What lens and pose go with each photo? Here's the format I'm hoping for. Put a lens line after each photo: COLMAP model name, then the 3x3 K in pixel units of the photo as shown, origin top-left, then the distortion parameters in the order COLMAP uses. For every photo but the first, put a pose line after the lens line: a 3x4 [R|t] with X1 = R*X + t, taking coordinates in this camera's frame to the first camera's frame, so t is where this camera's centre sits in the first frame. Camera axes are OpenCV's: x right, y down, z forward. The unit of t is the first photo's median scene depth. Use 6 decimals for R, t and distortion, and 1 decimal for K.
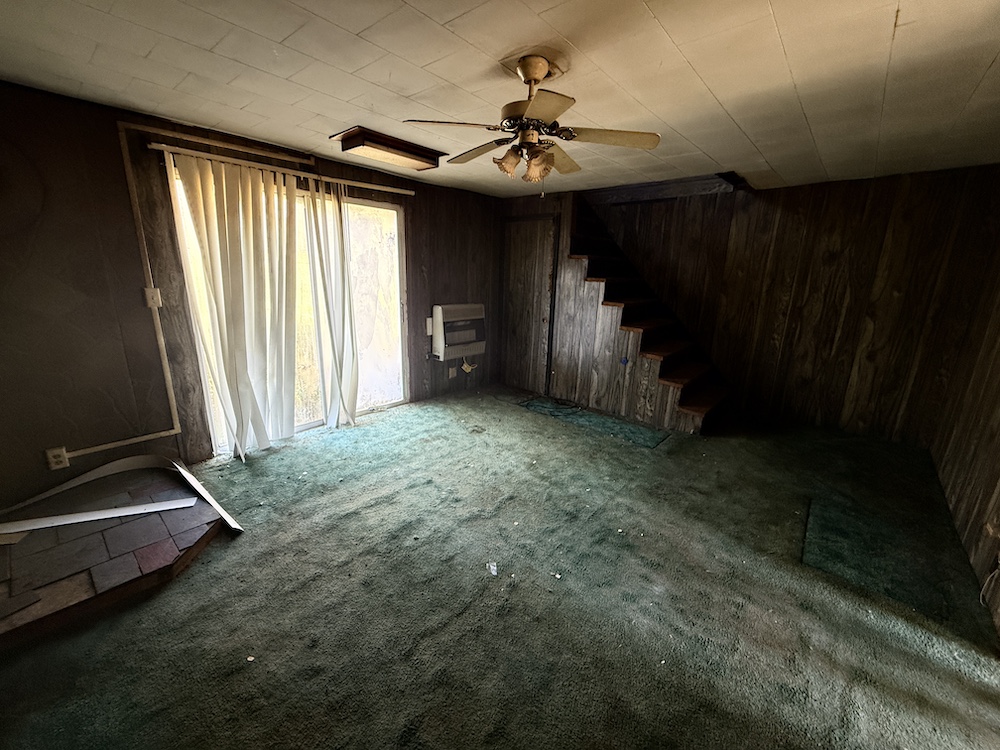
lens RADIAL K [[400.9, 0, 498.7], [0, 400.9, 373.8], [0, 0, 1]] dist [0.000097, -0.000042]
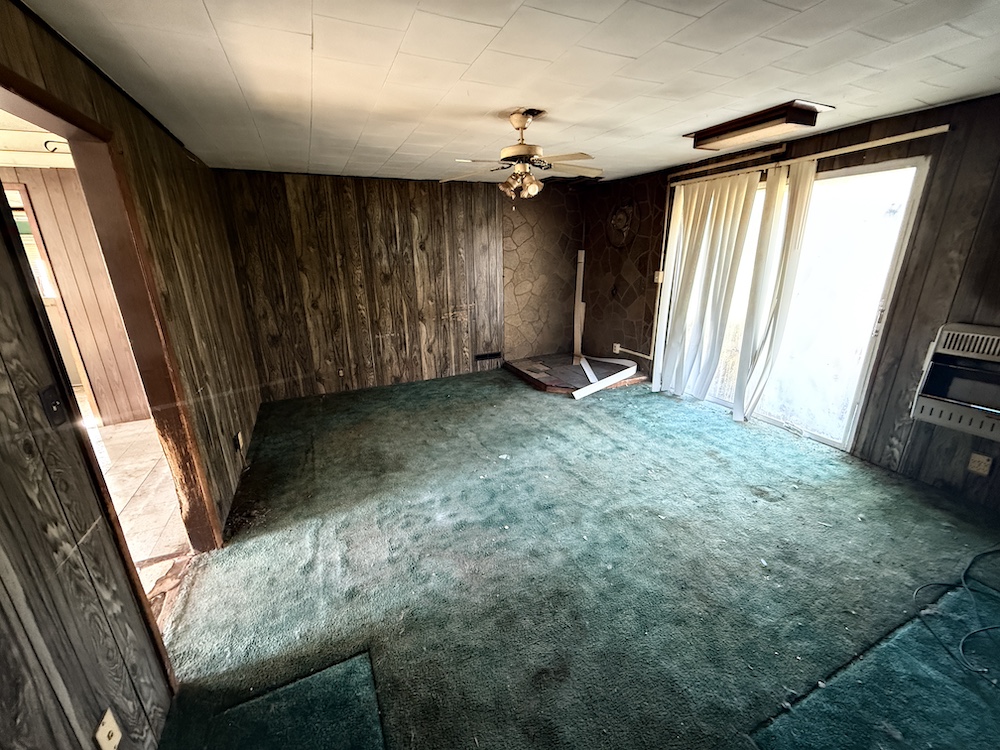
lens RADIAL K [[400.9, 0, 498.4], [0, 400.9, 377.8], [0, 0, 1]] dist [0.000097, -0.000042]
pose [[-0.421615, 0.258803, -0.869058, 0.935447], [-0.215224, 0.902457, 0.373163, -0.269699], [0.880863, 0.344373, -0.324788, 1.016018]]
